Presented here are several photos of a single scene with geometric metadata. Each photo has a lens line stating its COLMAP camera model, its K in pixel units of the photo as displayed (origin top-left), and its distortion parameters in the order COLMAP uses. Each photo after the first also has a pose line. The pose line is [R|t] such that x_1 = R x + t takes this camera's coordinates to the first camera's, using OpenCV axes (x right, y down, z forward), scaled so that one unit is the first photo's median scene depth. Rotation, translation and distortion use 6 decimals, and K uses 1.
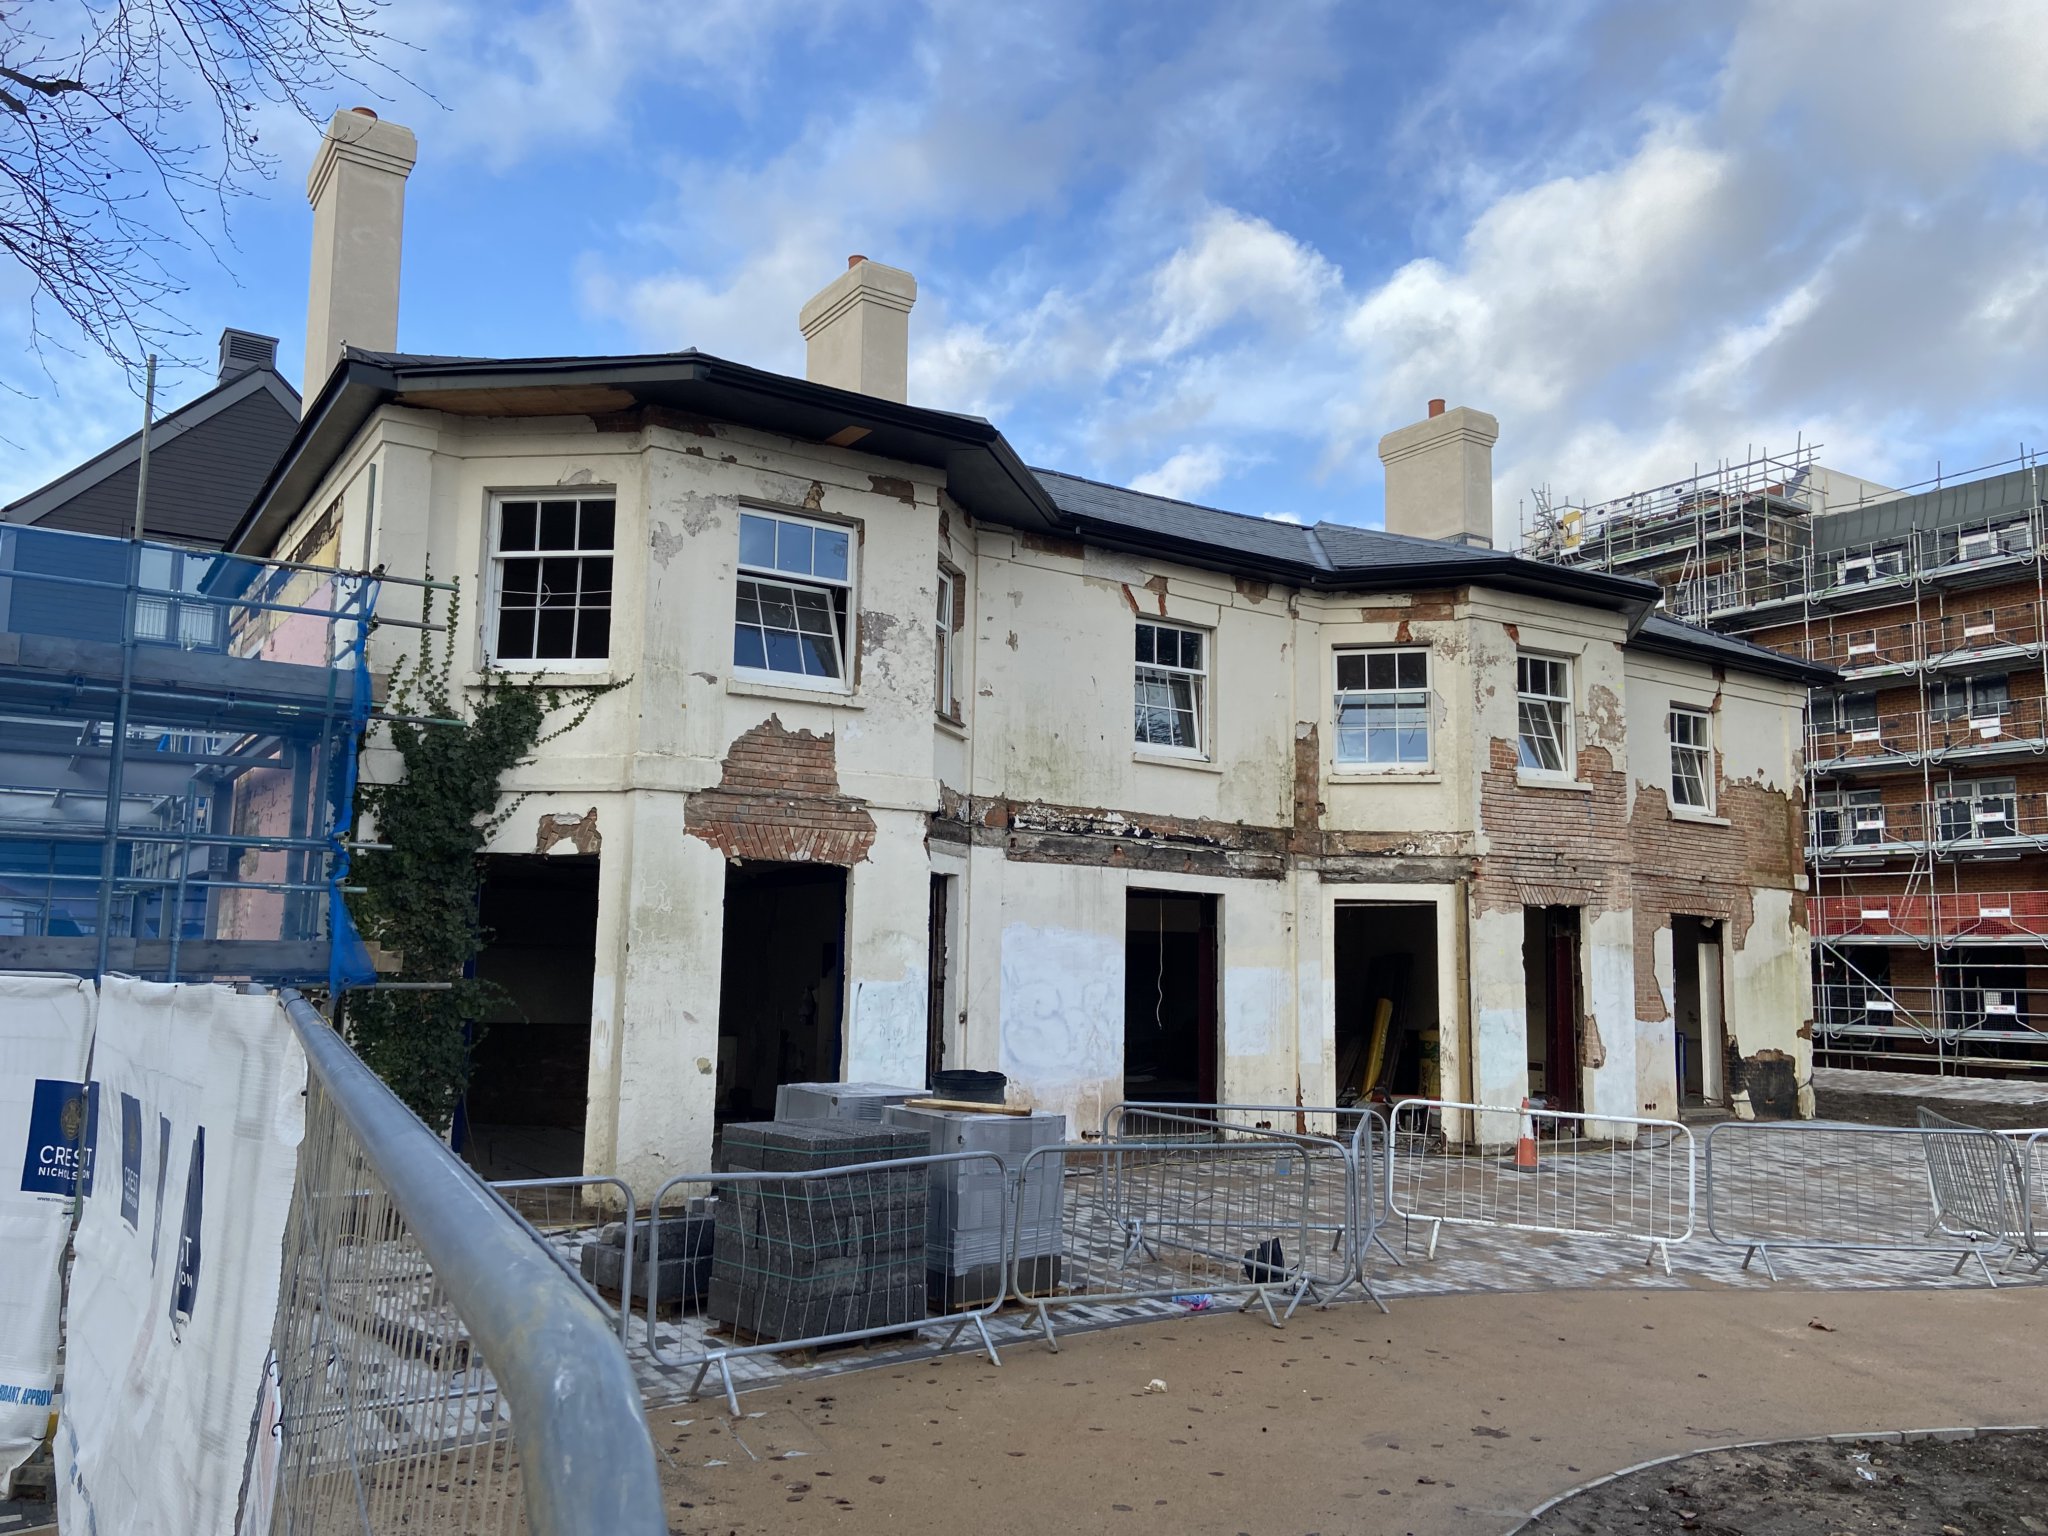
lens RADIAL K [[1557.1, 0, 1024.0], [0, 1557.1, 768.0], [0, 0, 1]] dist [0.105660, 0.000330]
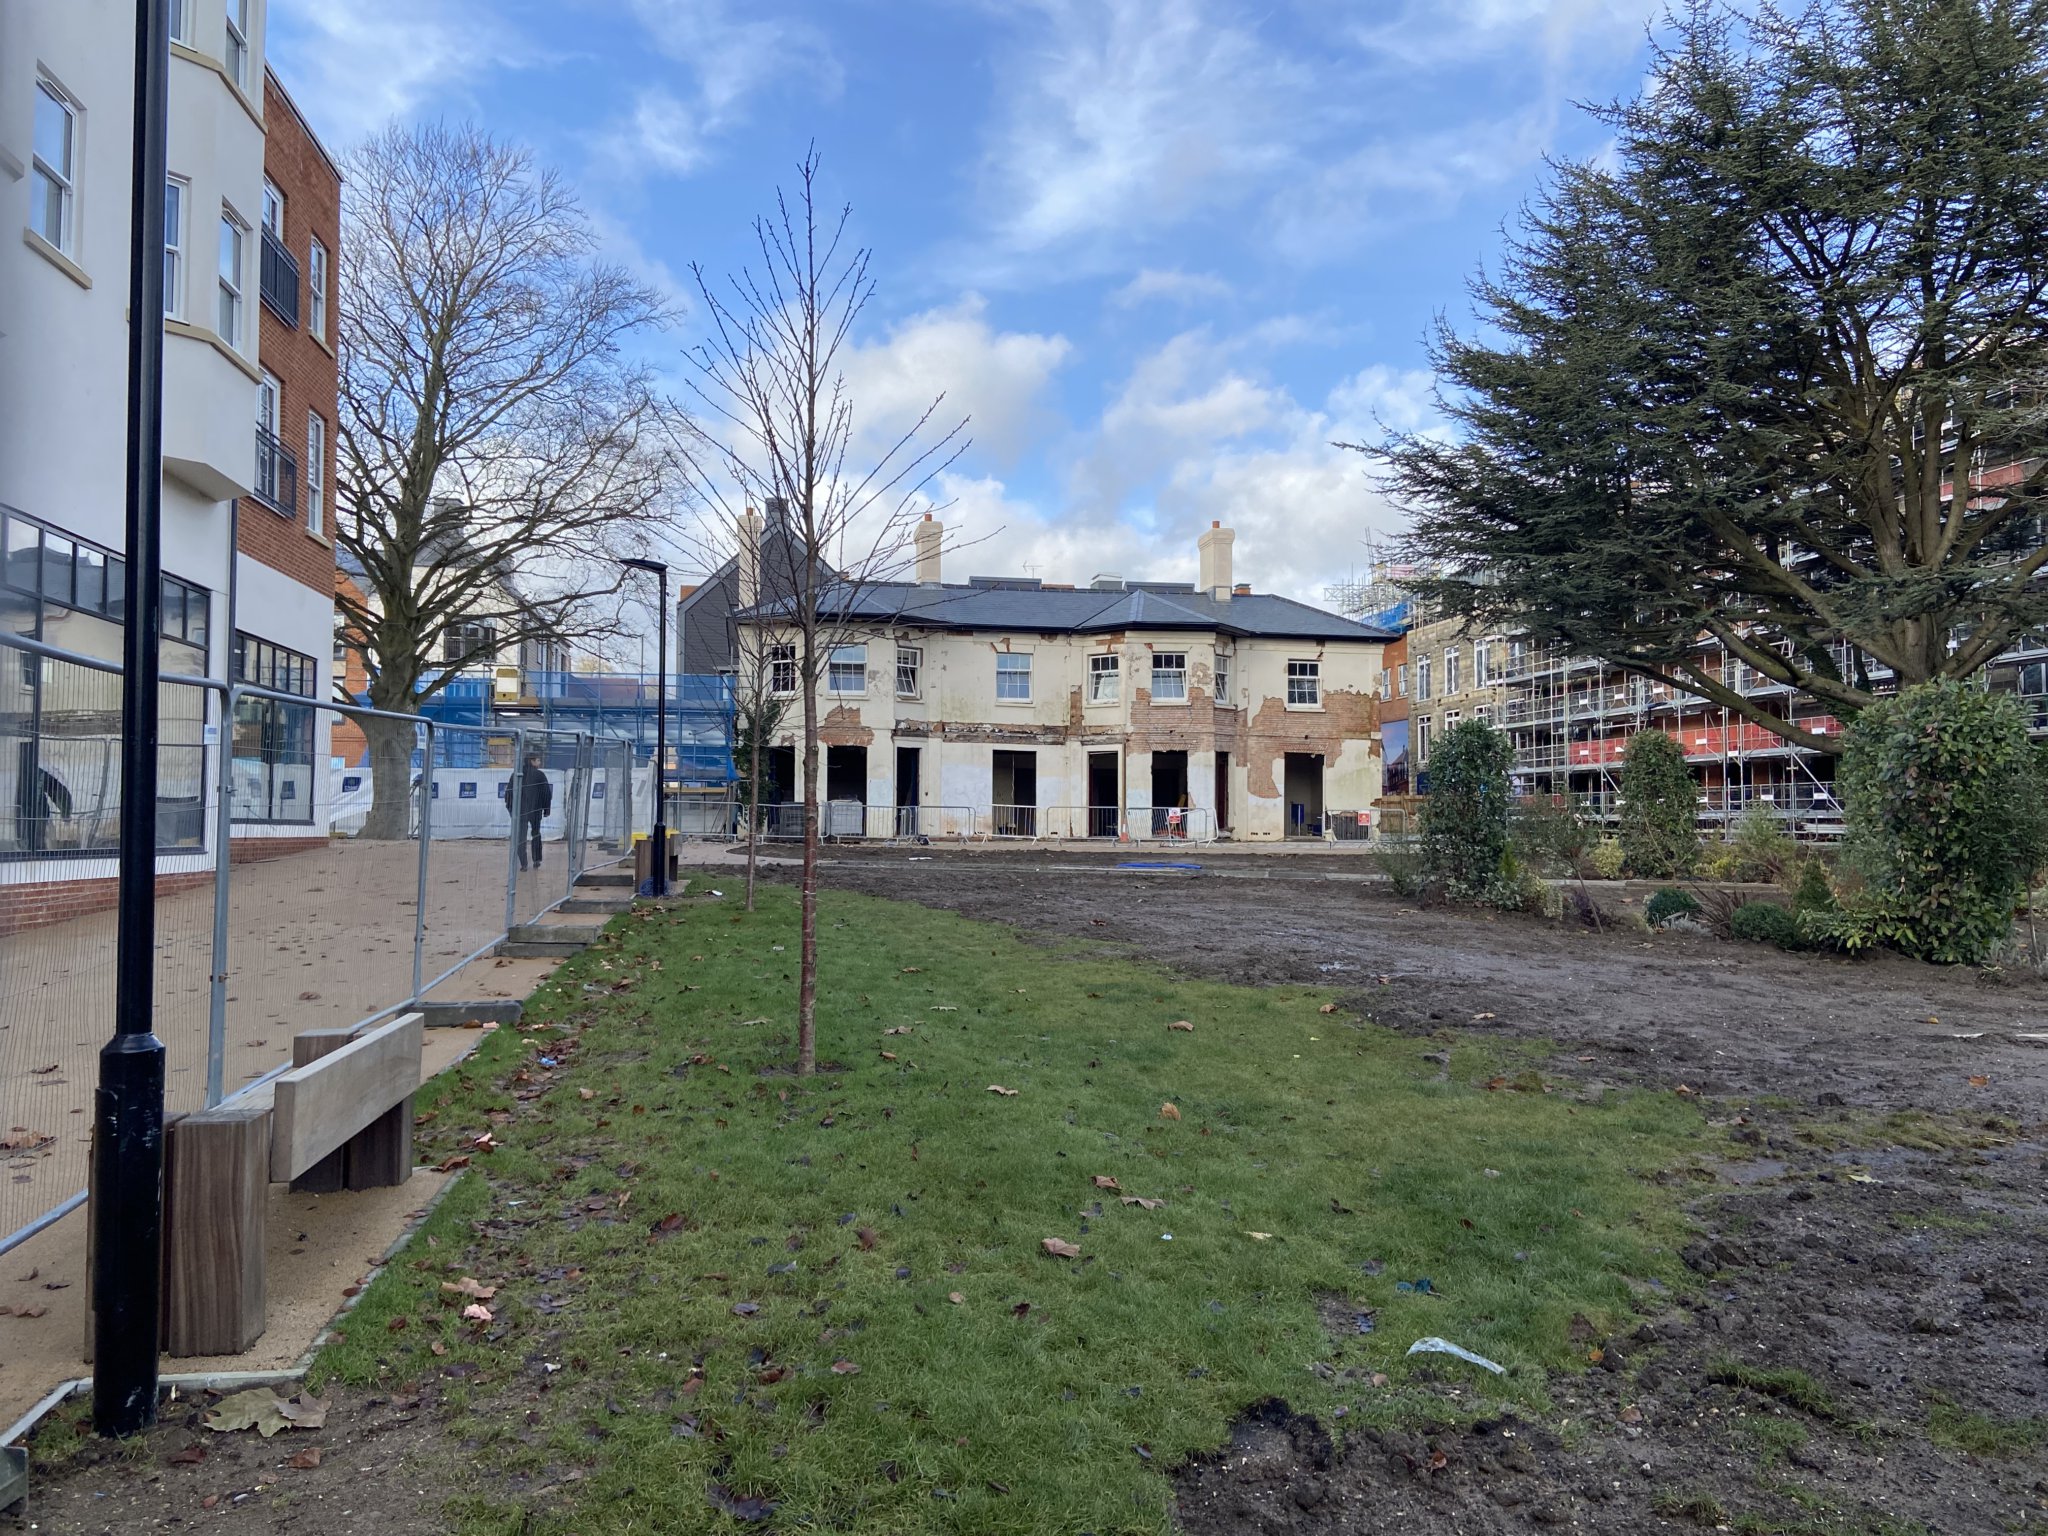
lens RADIAL K [[1529.6, 0, 1024.0], [0, 1529.6, 768.0], [0, 0, 1]] dist [0.002606, 0.001150]
pose [[0.920006, -0.031000, -0.390676, 1.128900], [0.060691, 0.996110, 0.063880, -0.061619], [0.387176, -0.082480, 0.918309, -1.450330]]
